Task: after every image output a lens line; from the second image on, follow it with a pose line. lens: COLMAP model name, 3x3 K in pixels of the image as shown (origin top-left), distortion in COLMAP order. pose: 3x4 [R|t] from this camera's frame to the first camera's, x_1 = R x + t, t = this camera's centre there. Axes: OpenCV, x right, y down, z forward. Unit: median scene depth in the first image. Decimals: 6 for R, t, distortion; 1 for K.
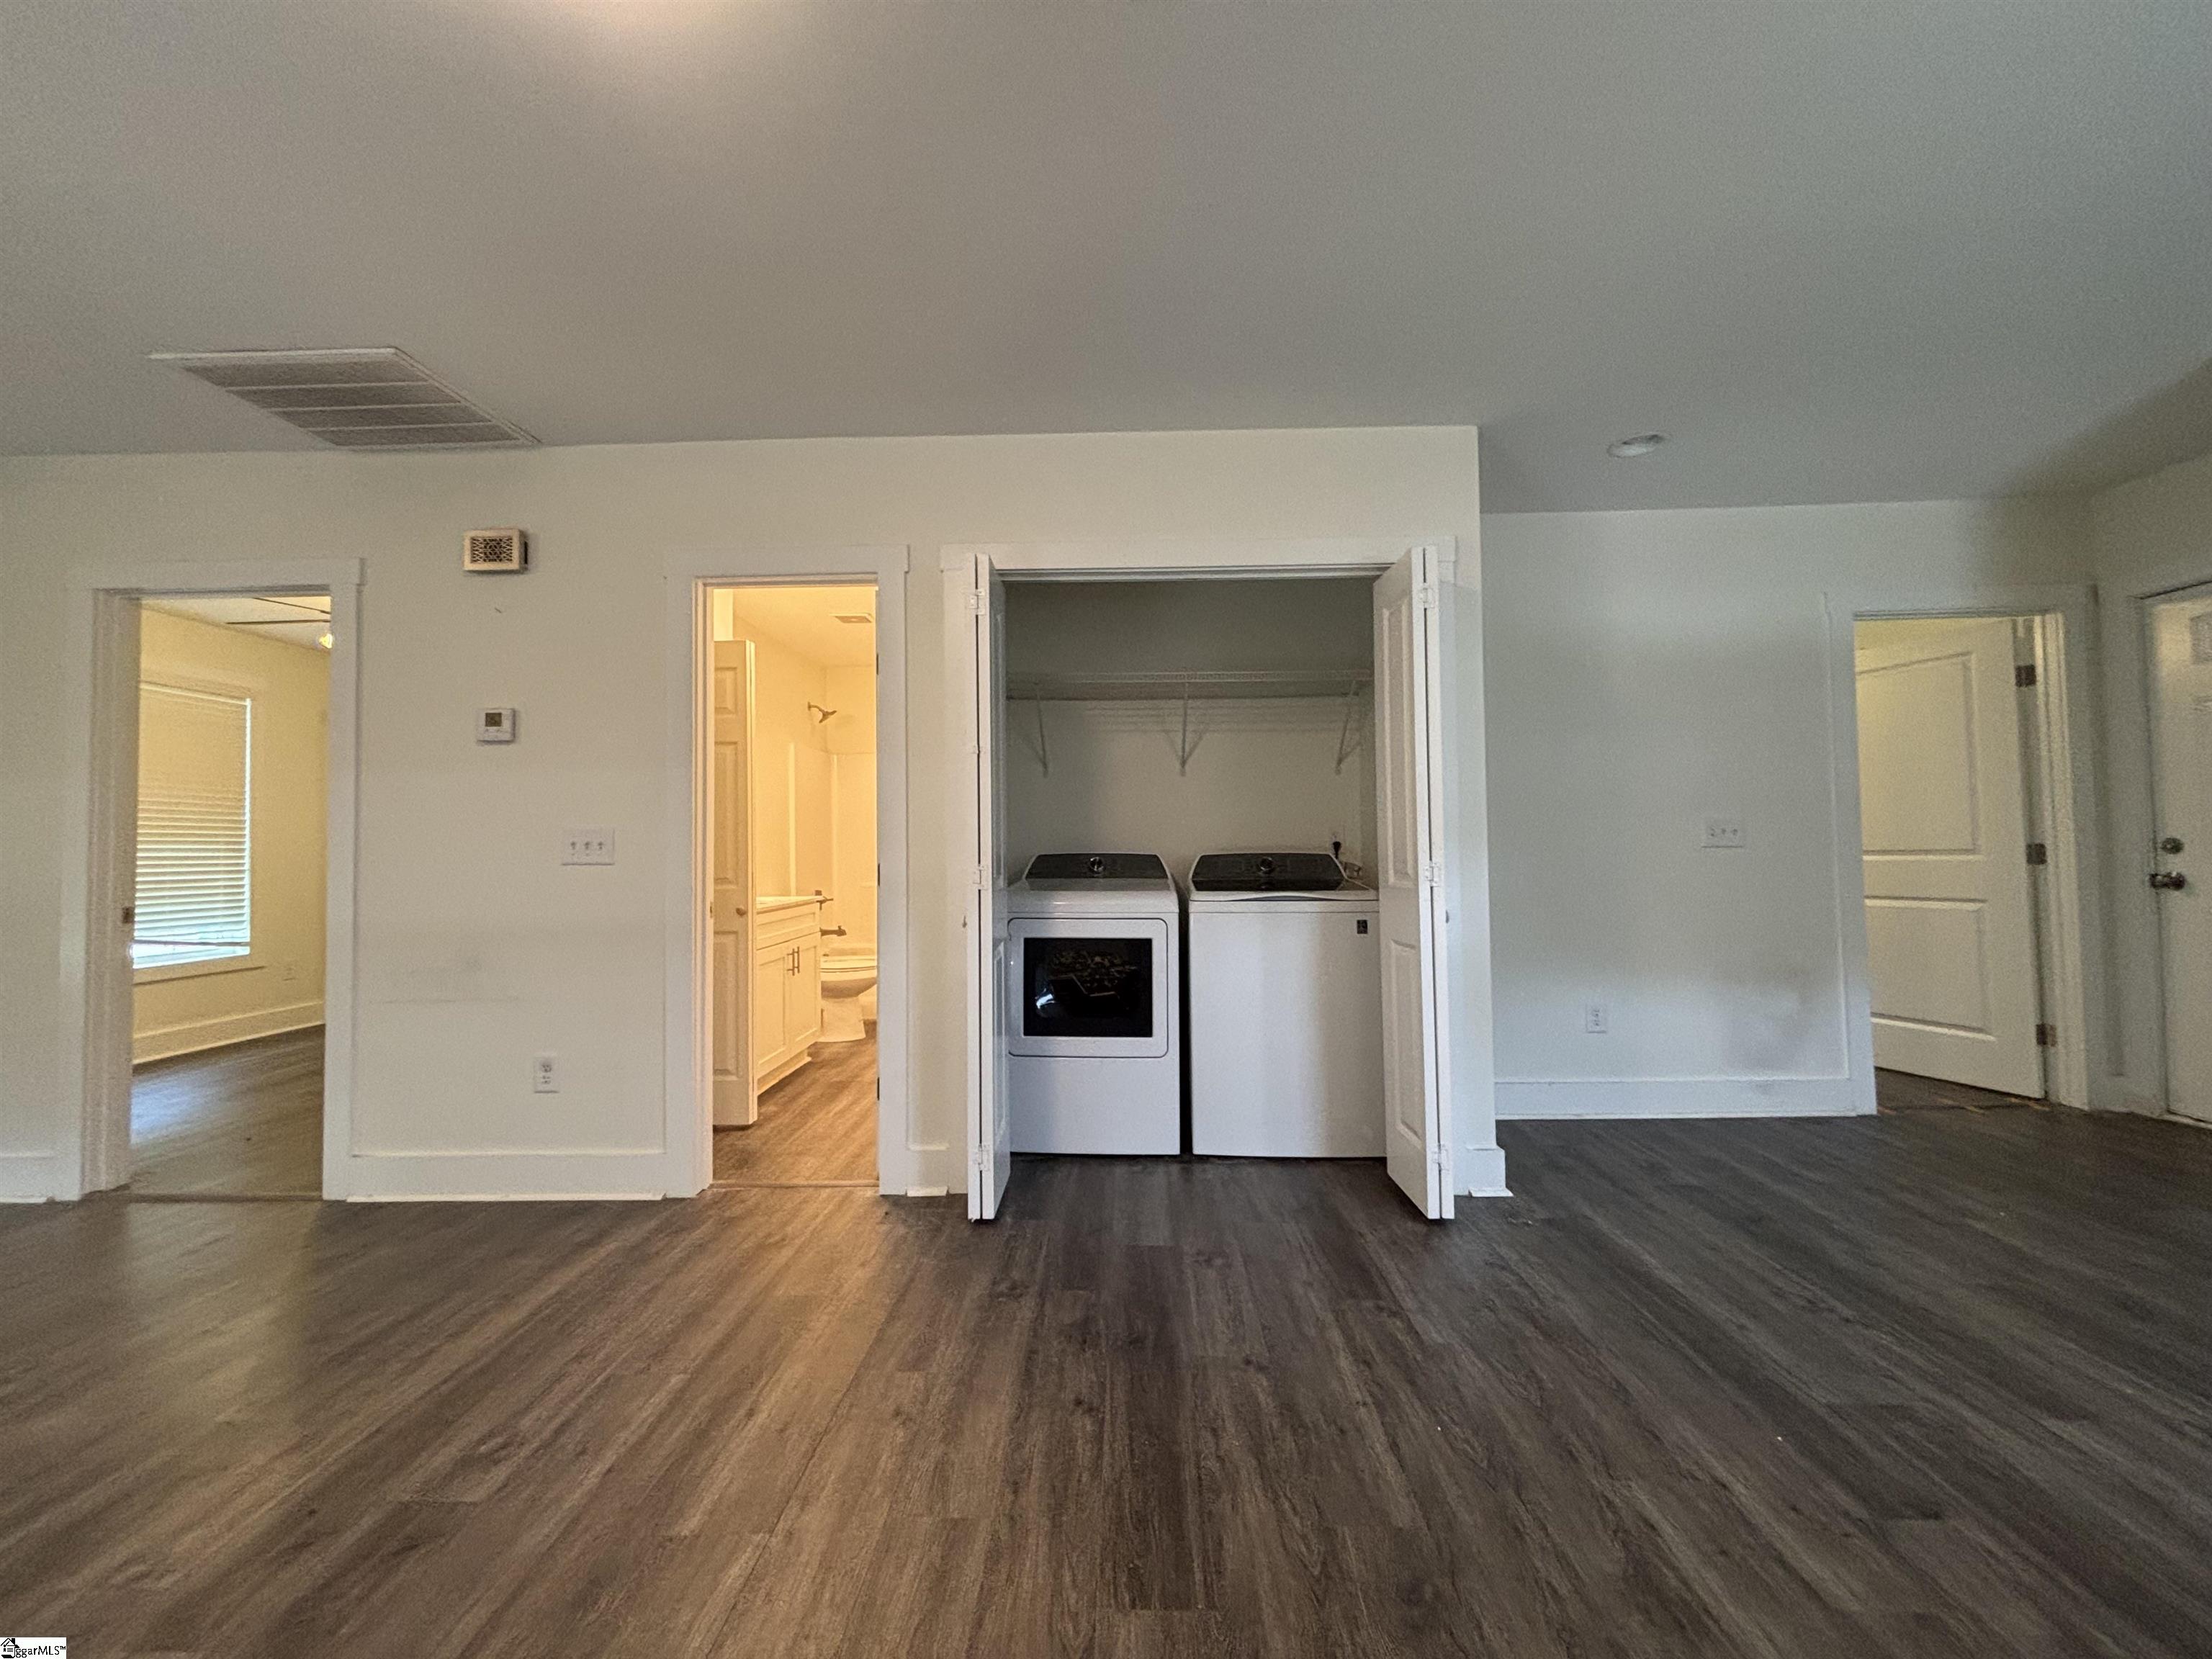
lens RADIAL K [[893.4, 0, 1103.2], [0, 893.4, 827.9], [0, 0, 1]] dist [-0.000784, 0.000568]
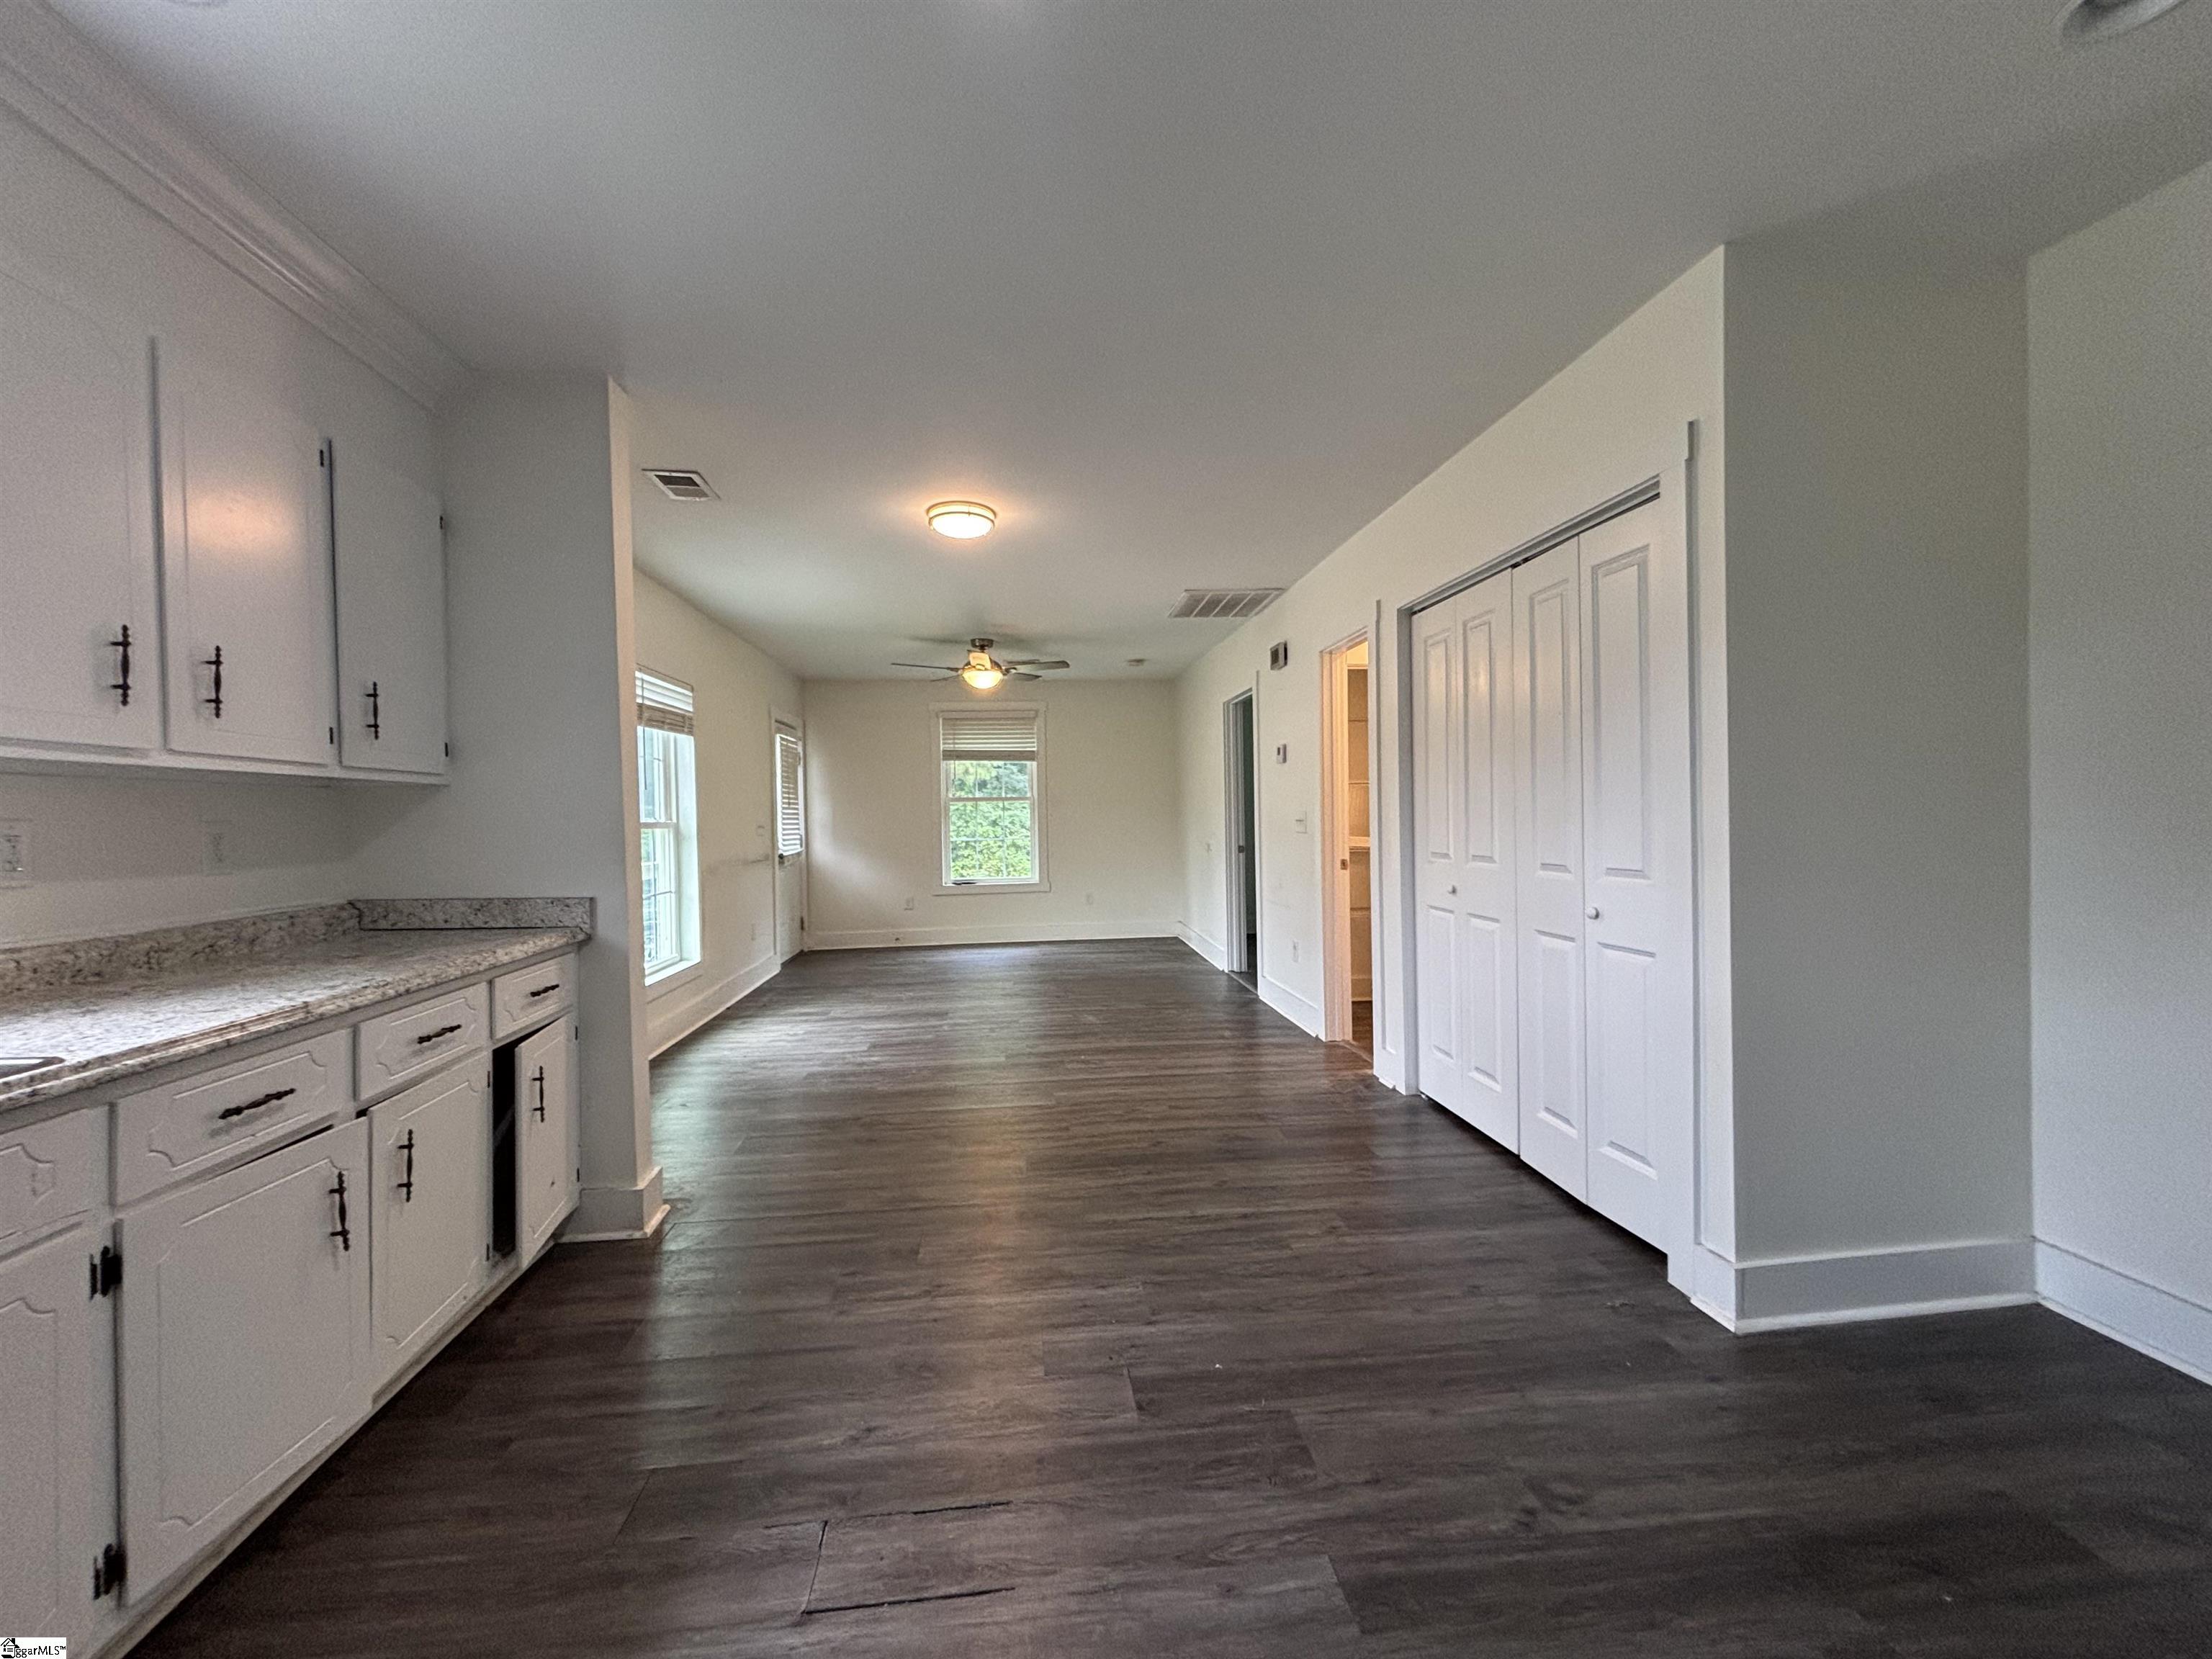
lens RADIAL K [[894.9, 0, 1111.3], [0, 894.9, 823.1], [0, 0, 1]] dist [0.002047, 0.000150]
pose [[0.134631, 0.016761, -0.990754, 1.174509], [0.045821, 0.998682, 0.023122, -0.039622], [0.989836, -0.048511, 0.133685, 0.456776]]
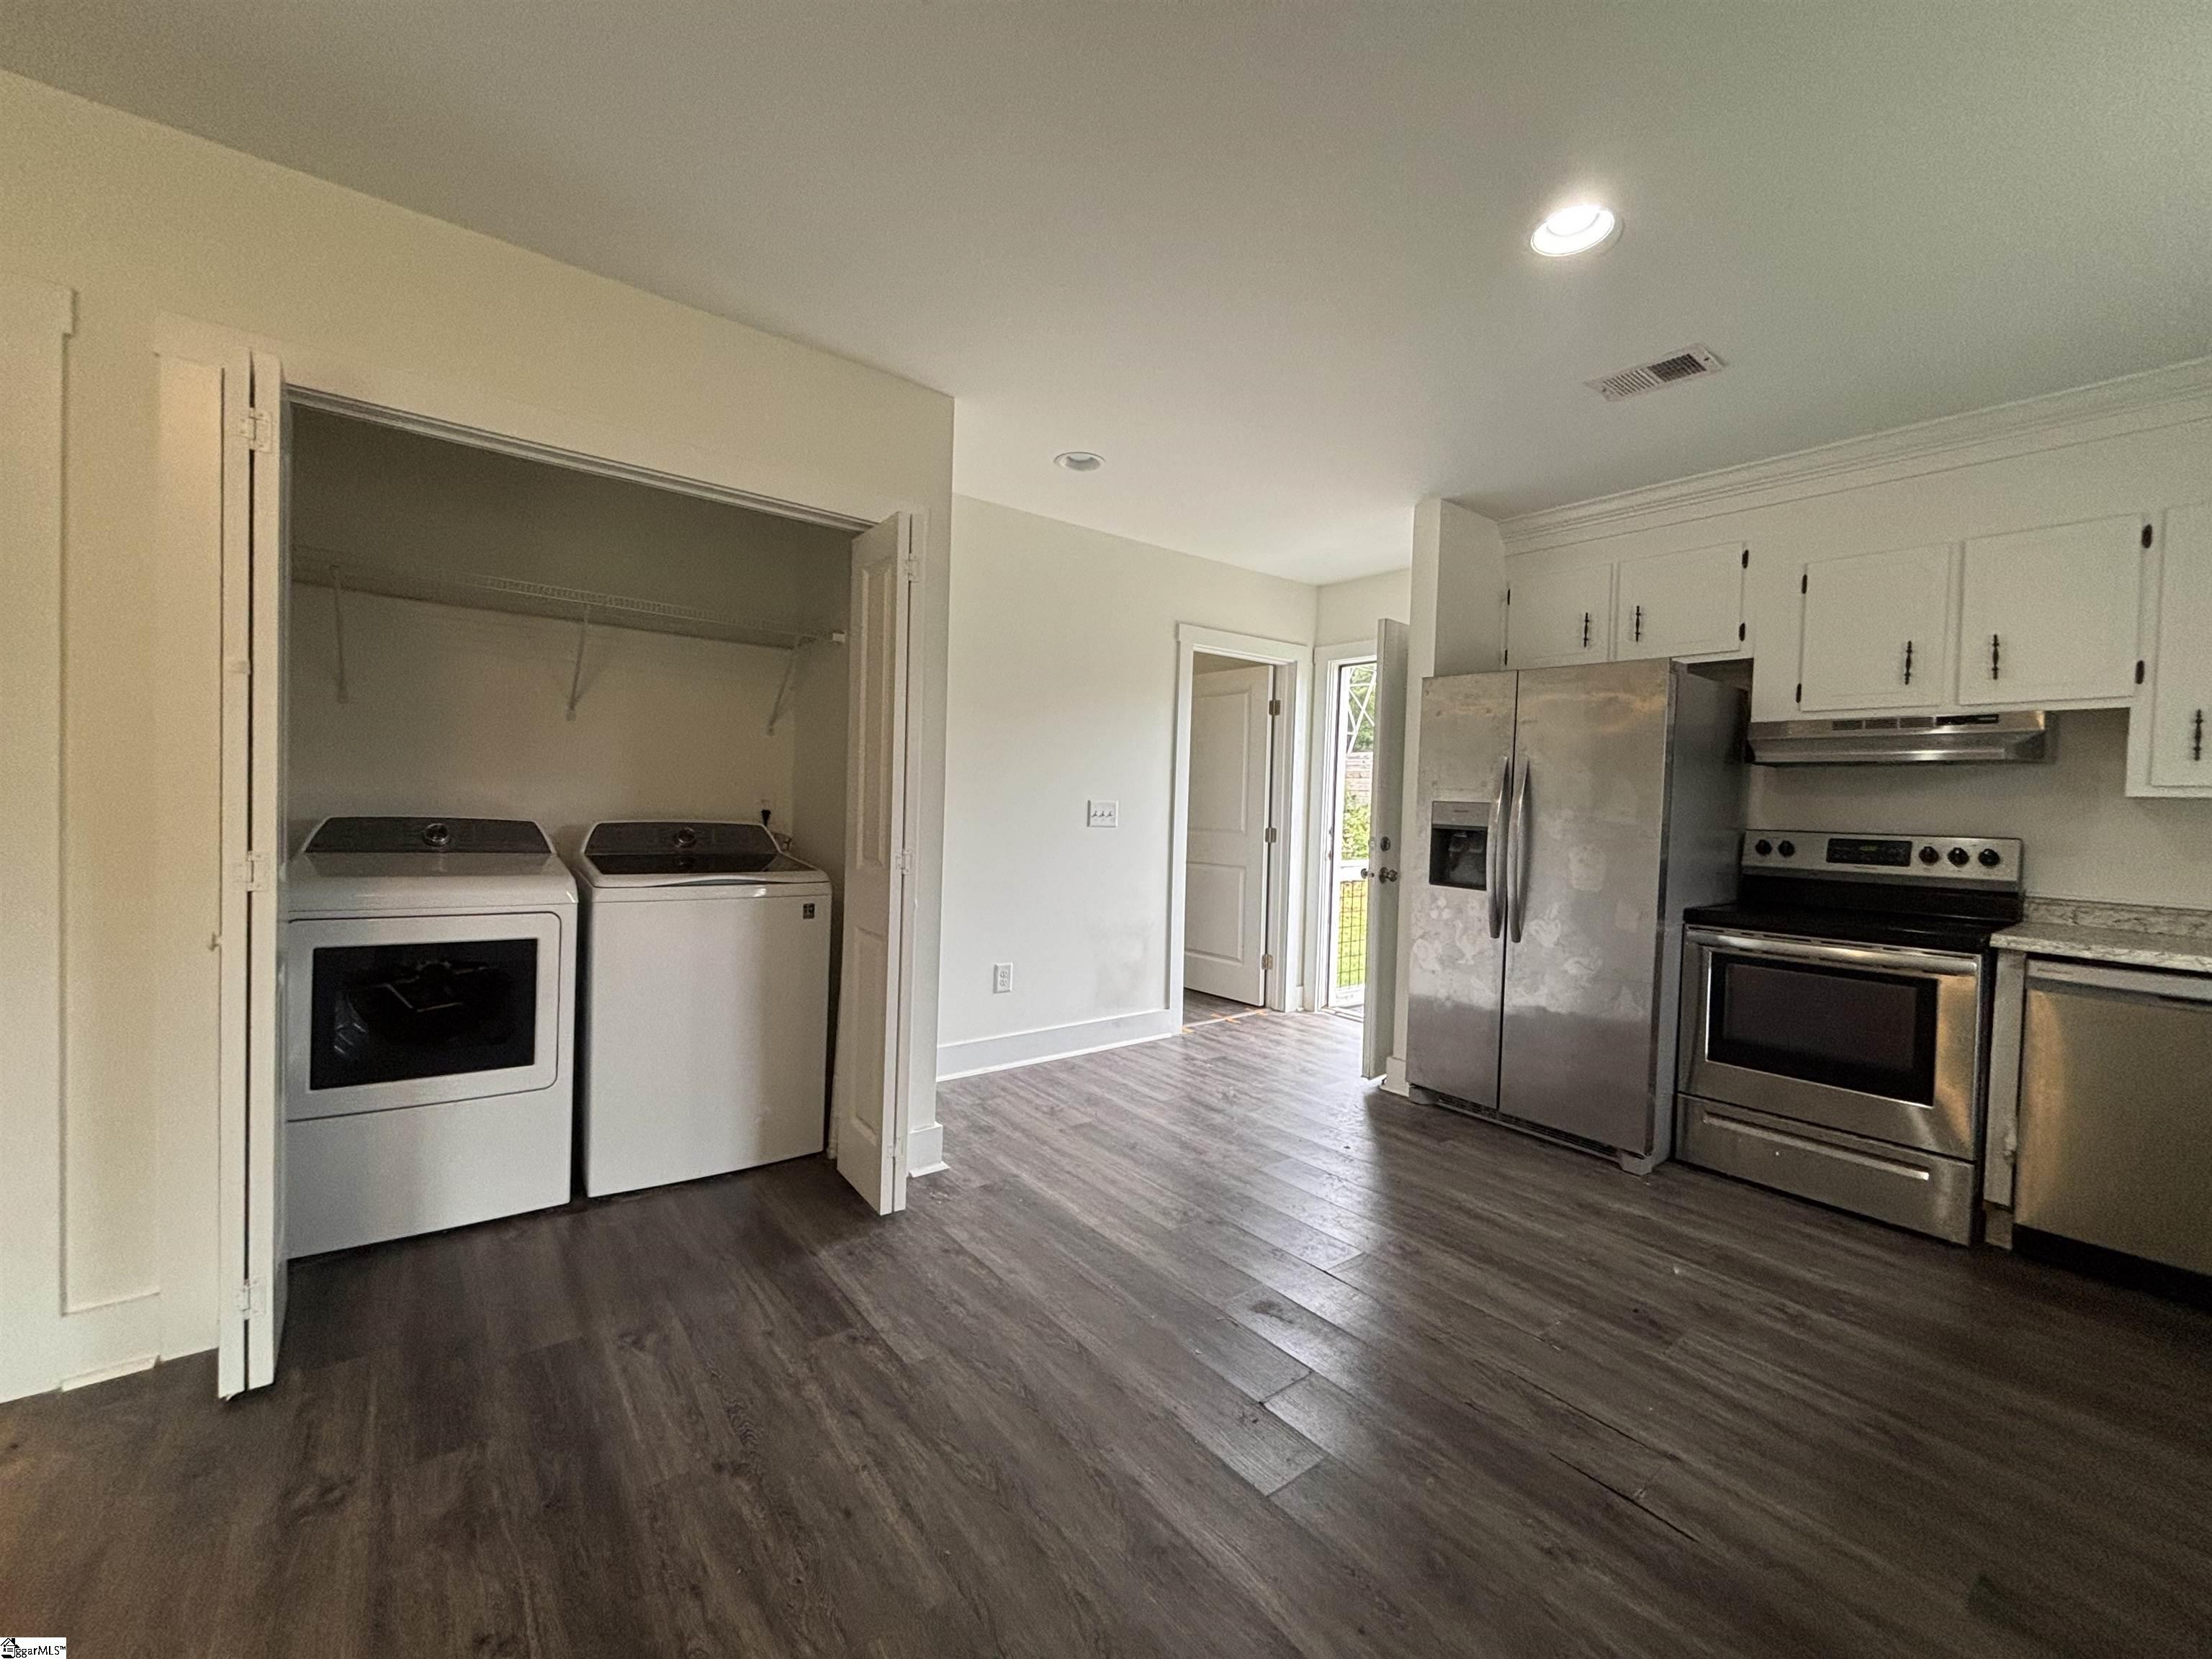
lens RADIAL K [[893.4, 0, 1103.2], [0, 893.4, 827.9], [0, 0, 1]] dist [-0.000784, 0.000568]
pose [[0.772042, 0.017273, 0.635337, -0.071650], [-0.058454, 0.997324, 0.043917, -0.038537], [-0.632878, -0.071043, 0.770985, 0.126994]]
